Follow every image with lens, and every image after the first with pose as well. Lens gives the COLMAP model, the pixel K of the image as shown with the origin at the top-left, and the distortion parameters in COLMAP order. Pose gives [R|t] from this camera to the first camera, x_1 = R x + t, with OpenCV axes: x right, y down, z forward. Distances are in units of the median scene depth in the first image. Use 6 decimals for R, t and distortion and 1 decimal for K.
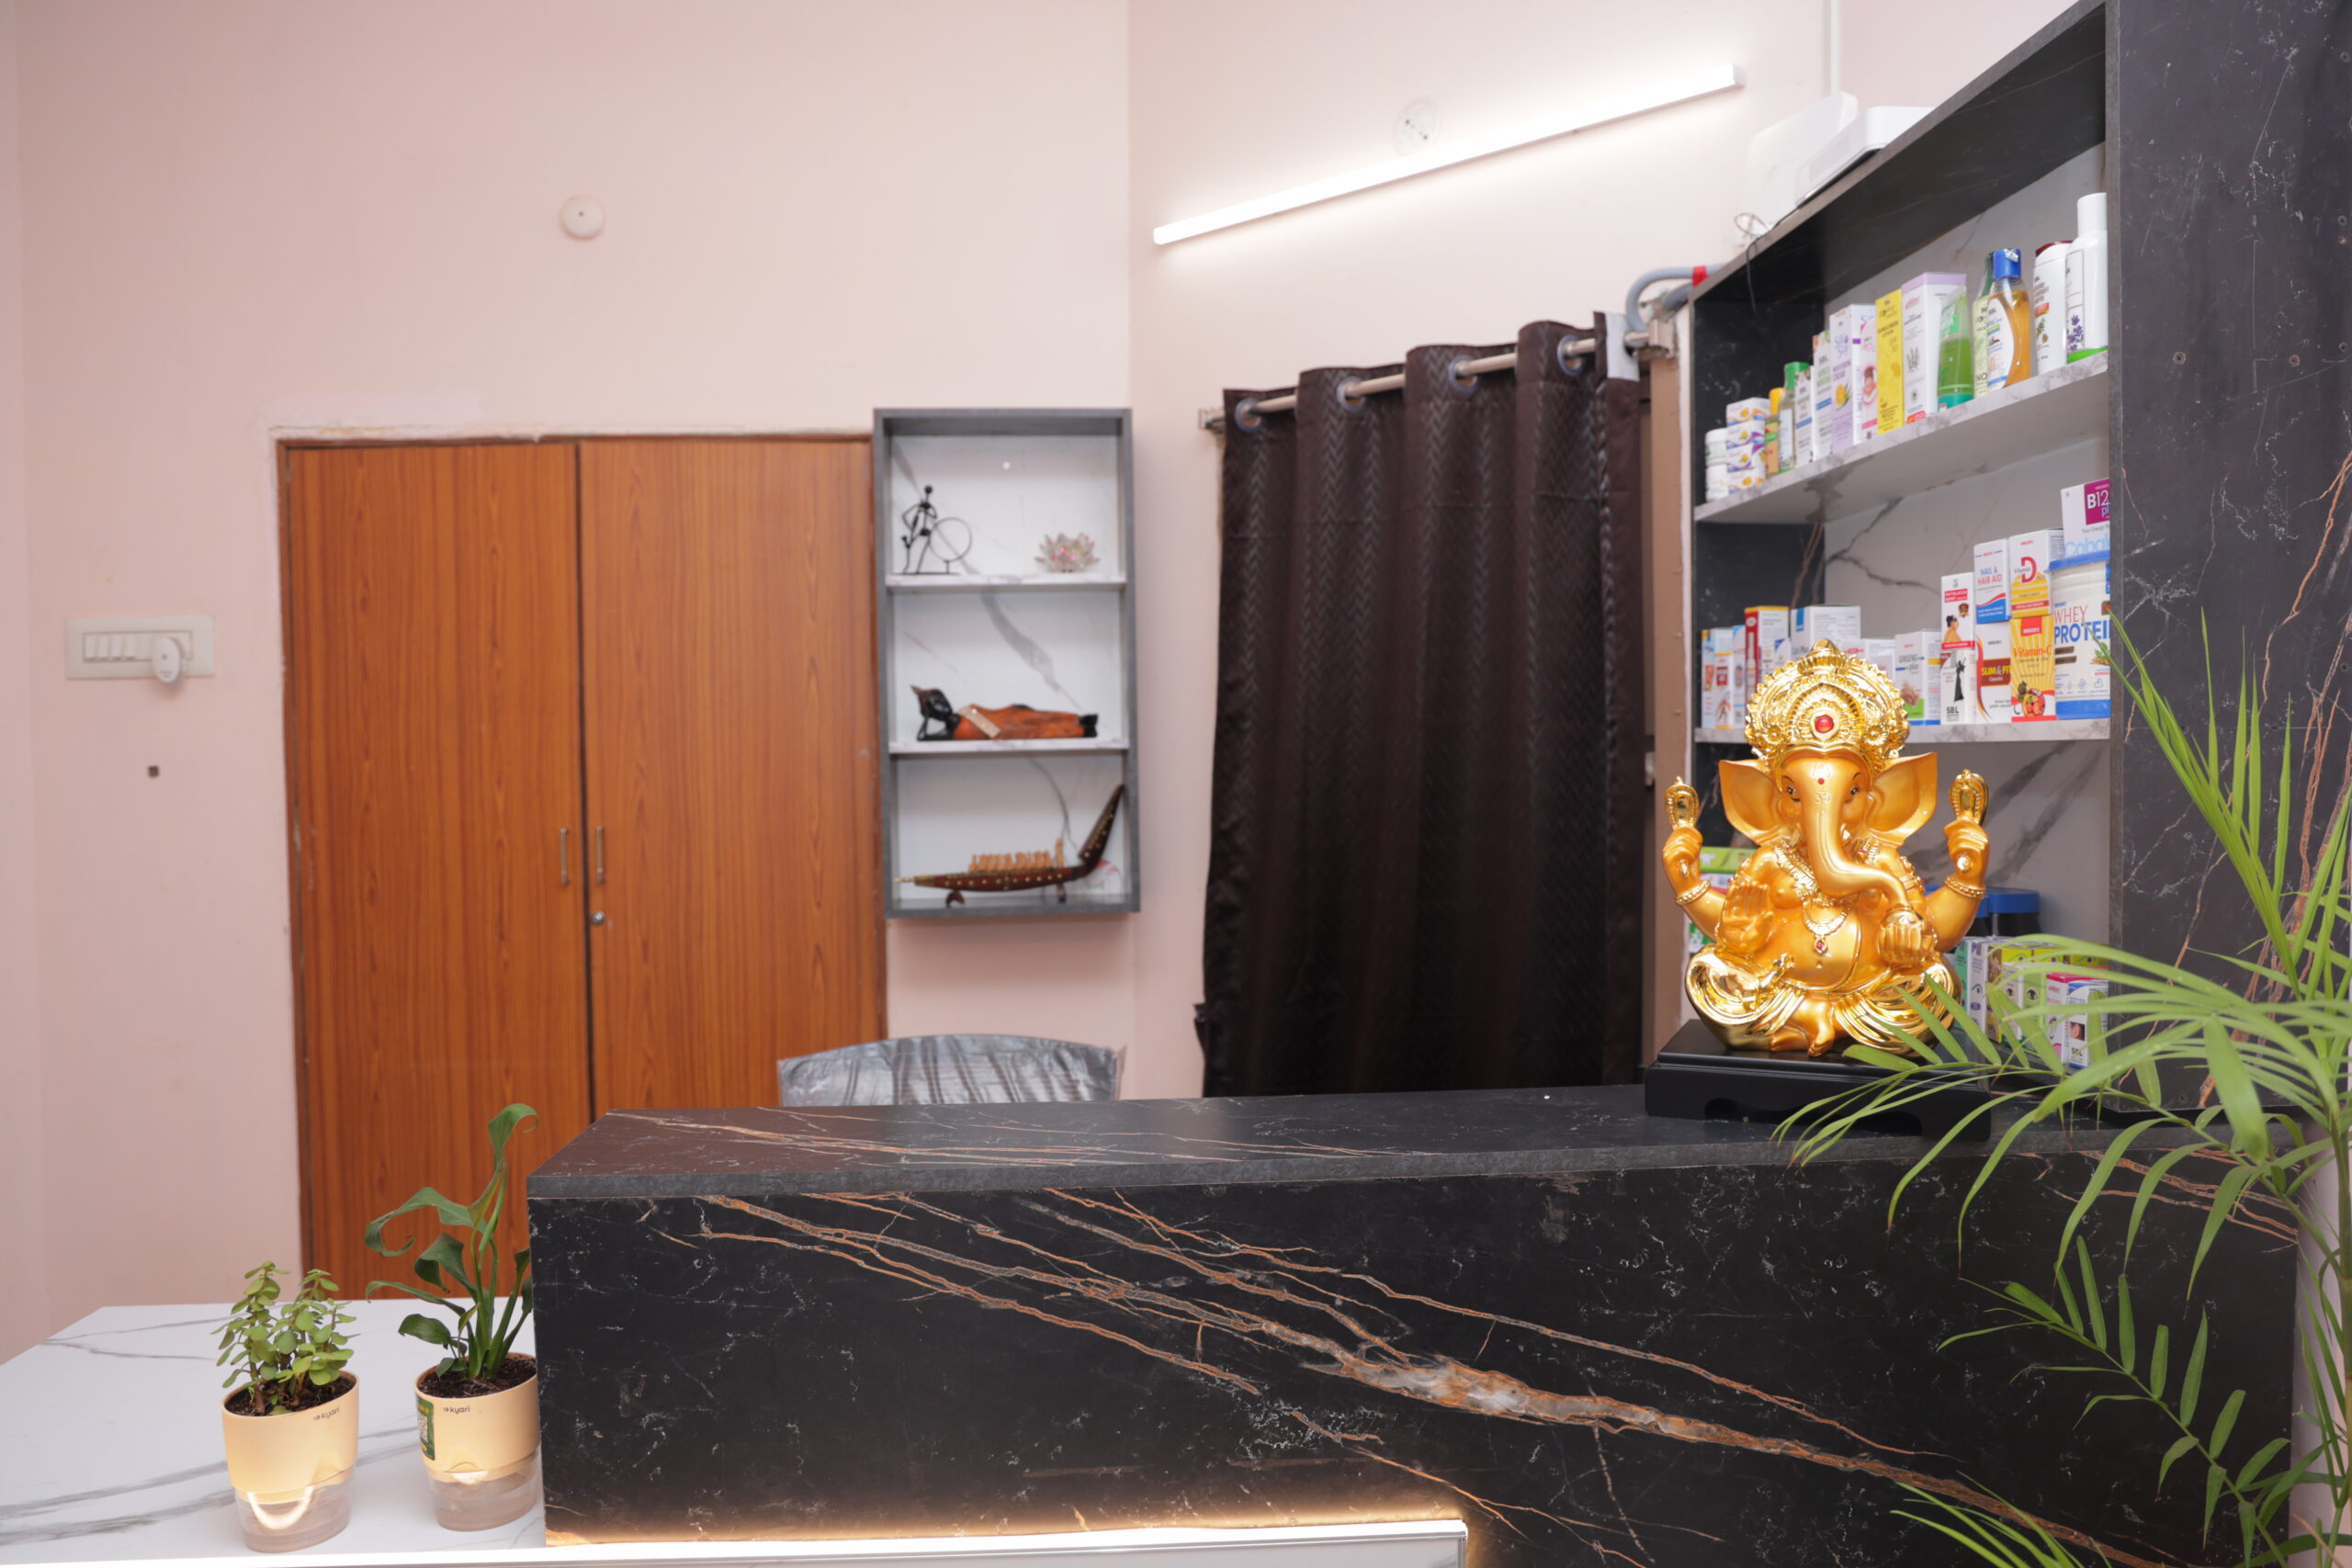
lens RADIAL K [[1609.4, 0, 1184.3], [0, 1609.4, 782.3], [0, 0, 1]] dist [-0.070749, 0.029852]
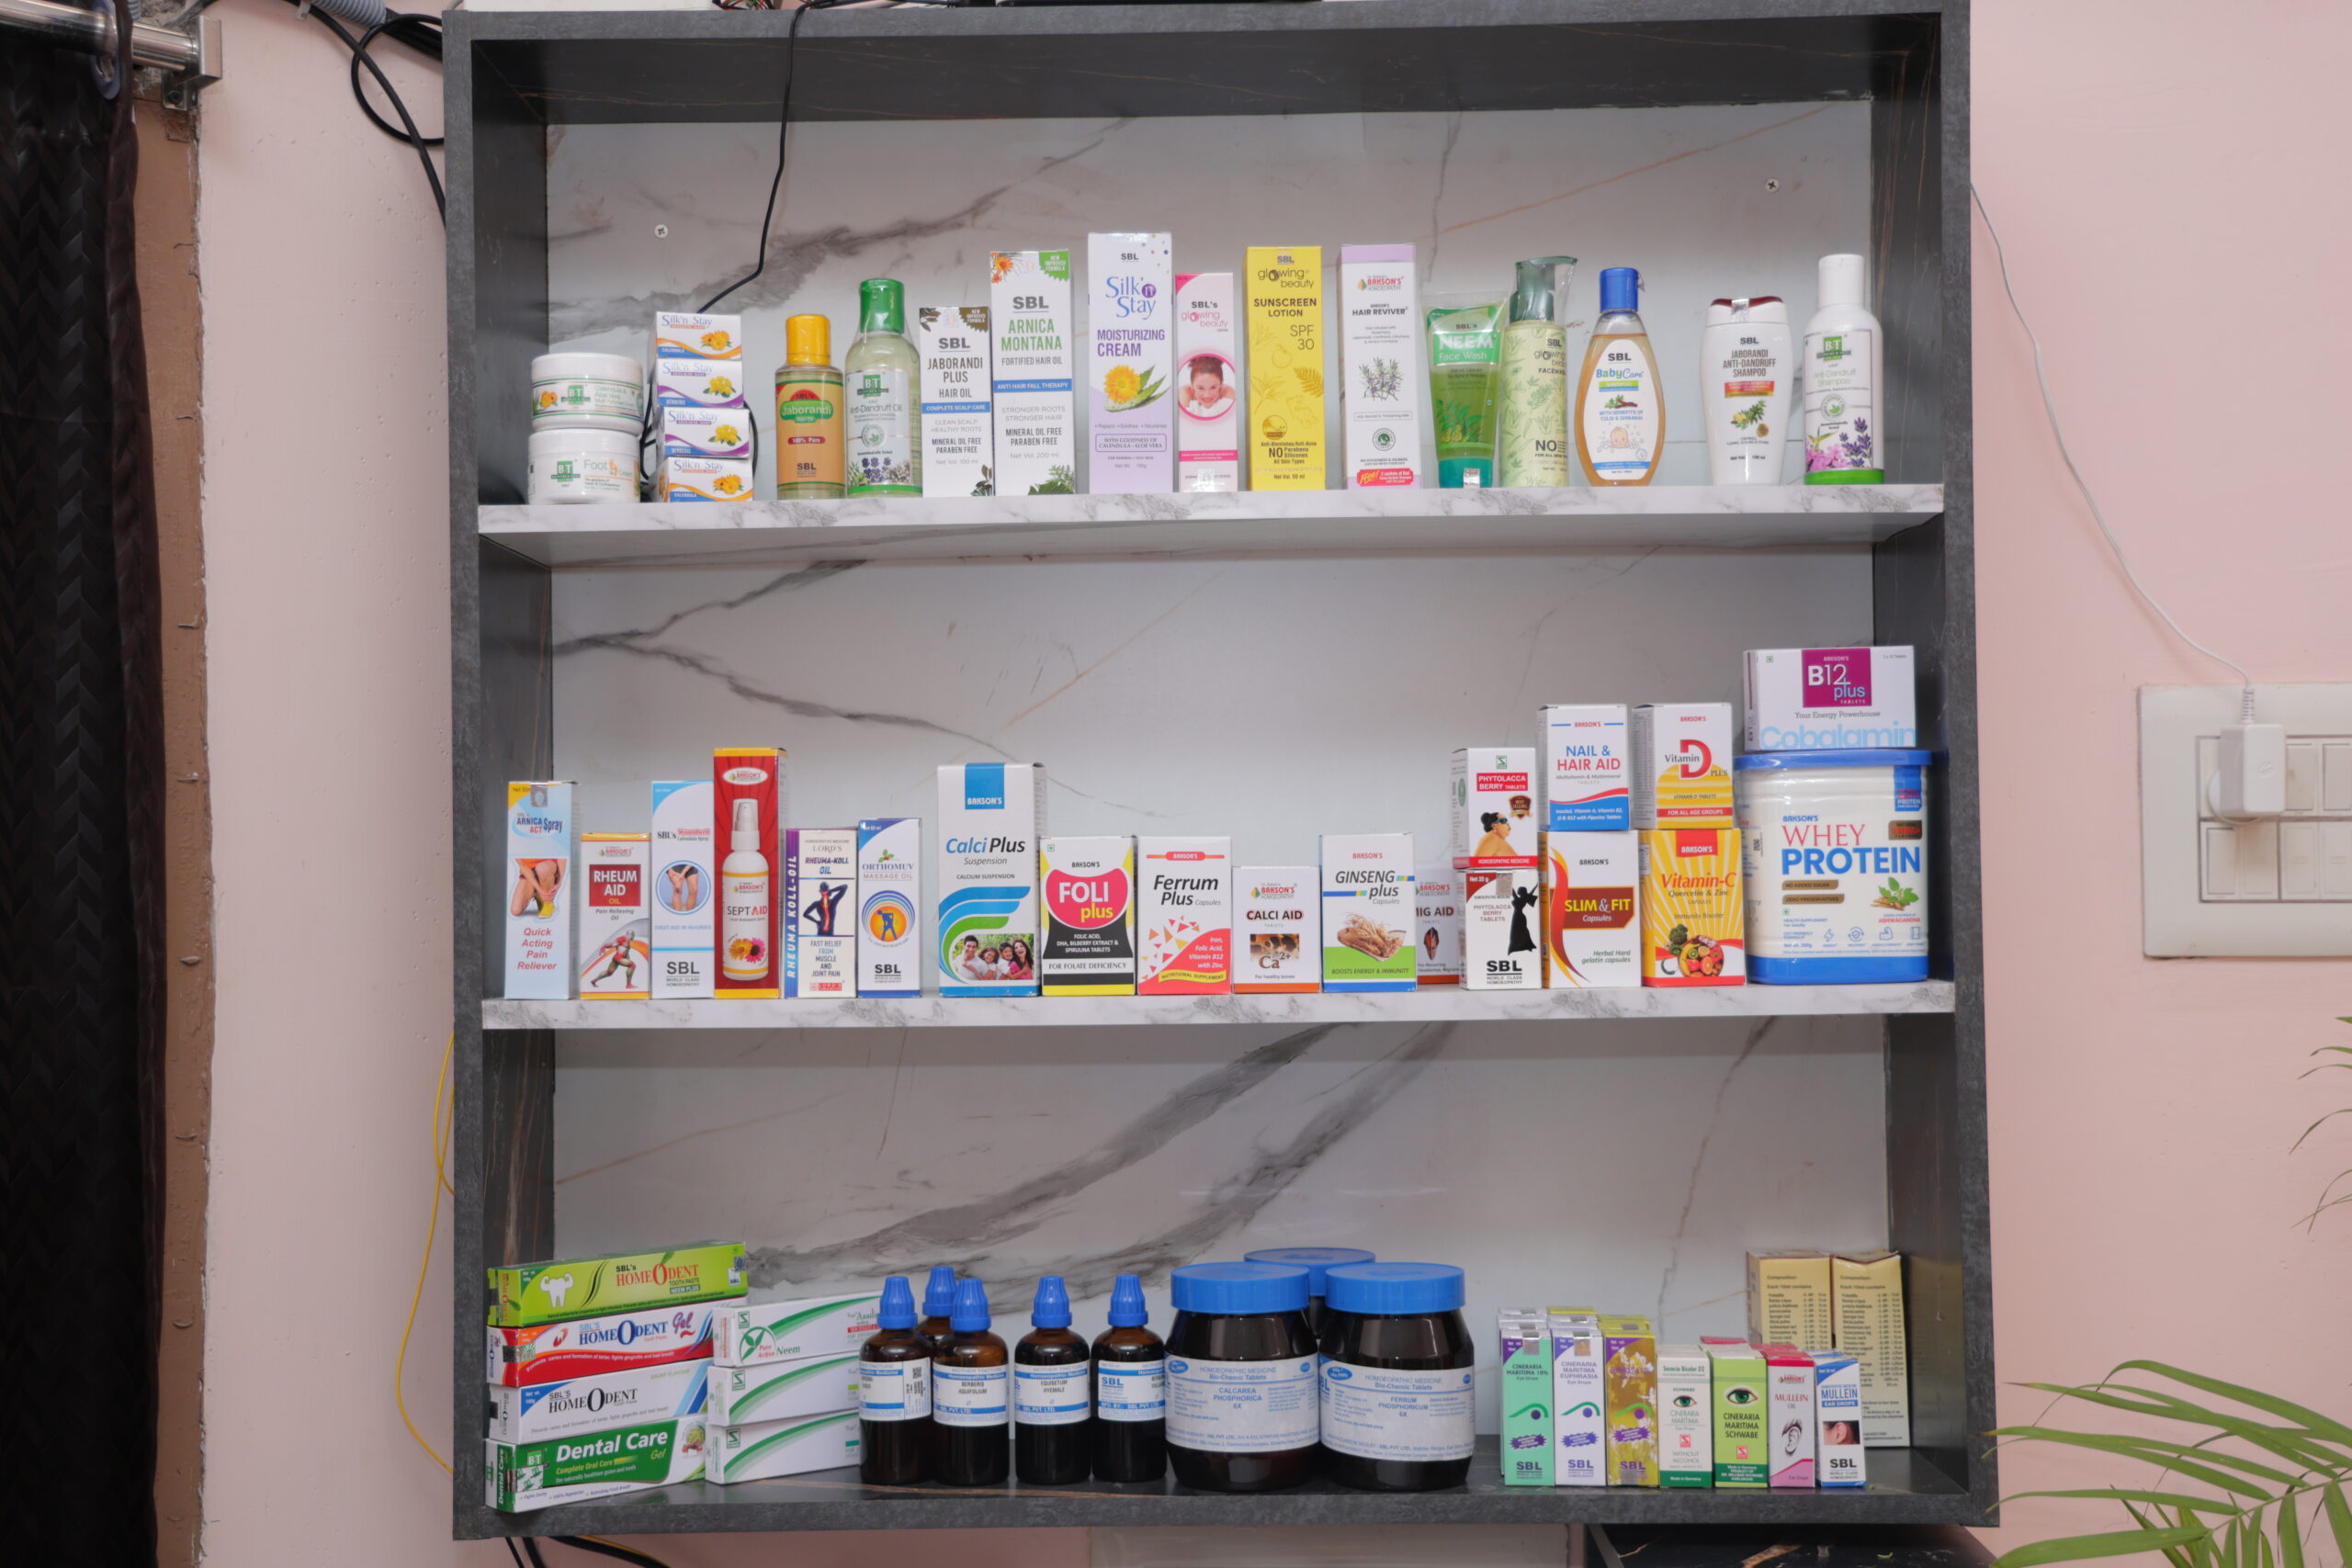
lens RADIAL K [[2786.2, 0, 1178.0], [0, 2786.2, 768.6], [0, 0, 1]] dist [0.075543, 0.000000]
pose [[0.077830, 0.041169, 0.996116, -0.328176], [0.035655, 0.998393, -0.044049, -0.042259], [-0.996329, 0.038945, 0.076237, 0.555169]]
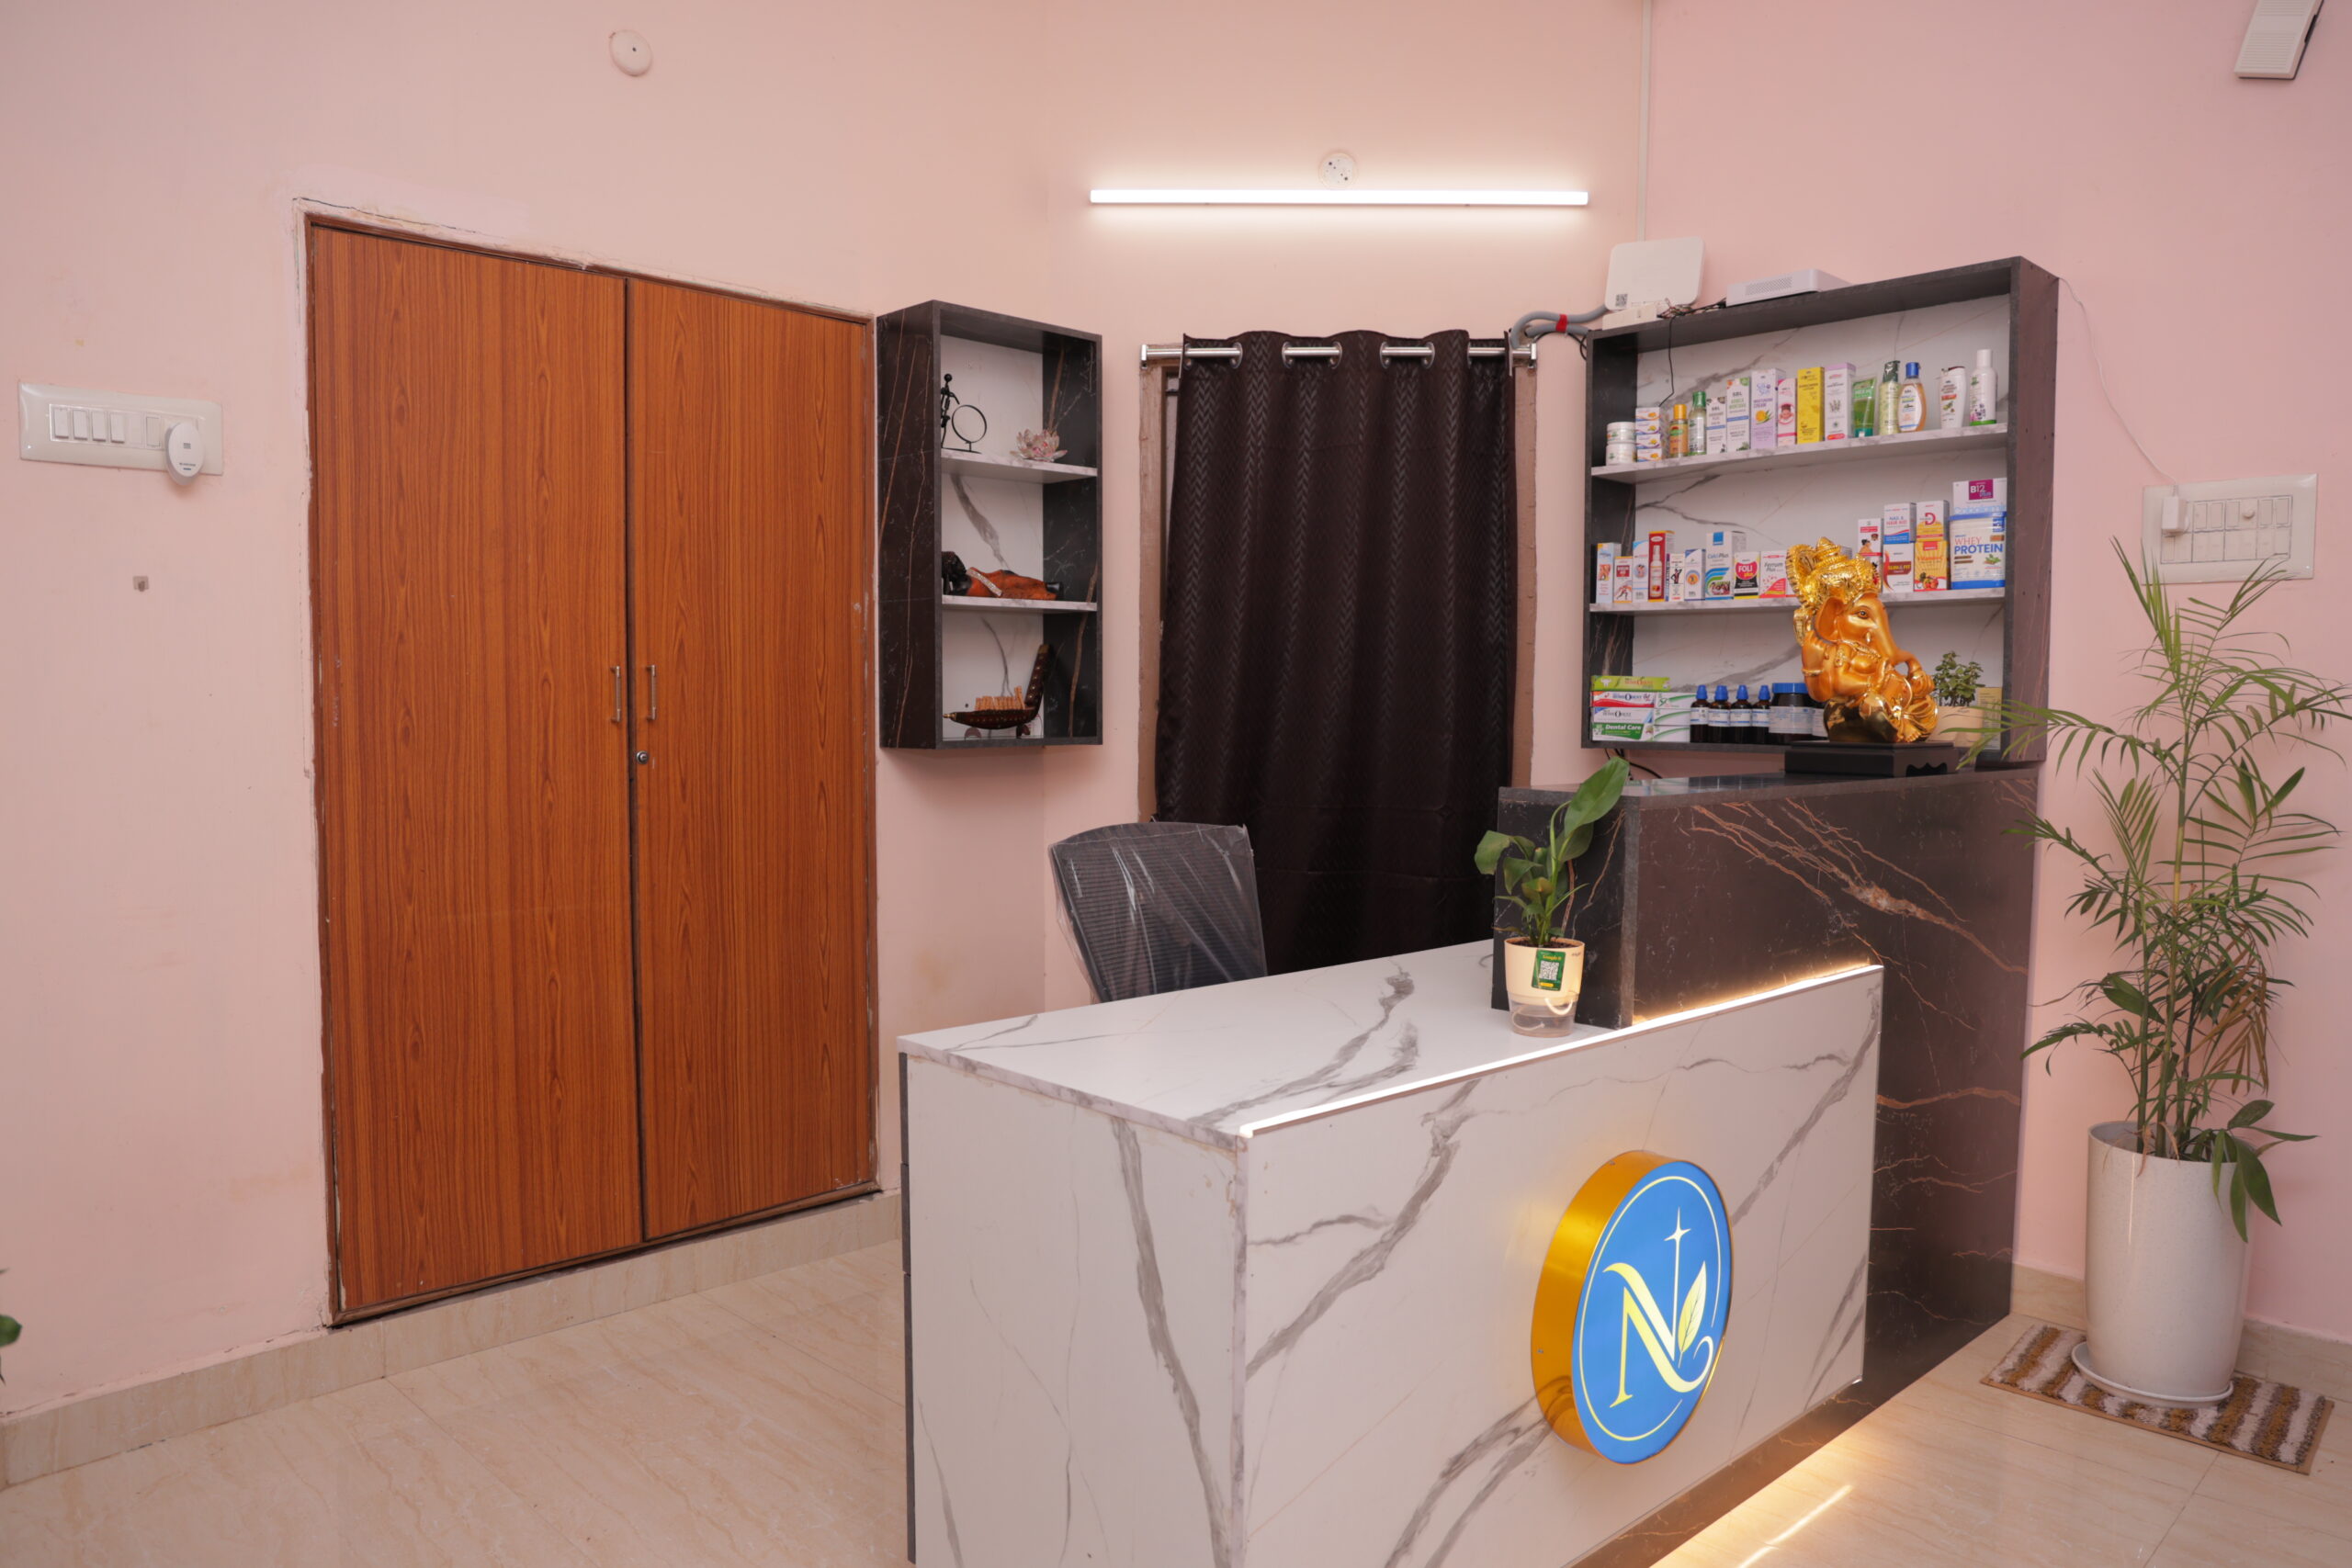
lens RADIAL K [[1609.4, 0, 1207.0], [0, 1609.4, 772.7], [0, 0, 1]] dist [-0.070749, 0.029852]
pose [[0.763372, -0.013970, 0.645808, -0.768240], [0.001723, 0.999807, 0.019592, 0.078523], [-0.645956, -0.013843, 0.763249, 0.004285]]
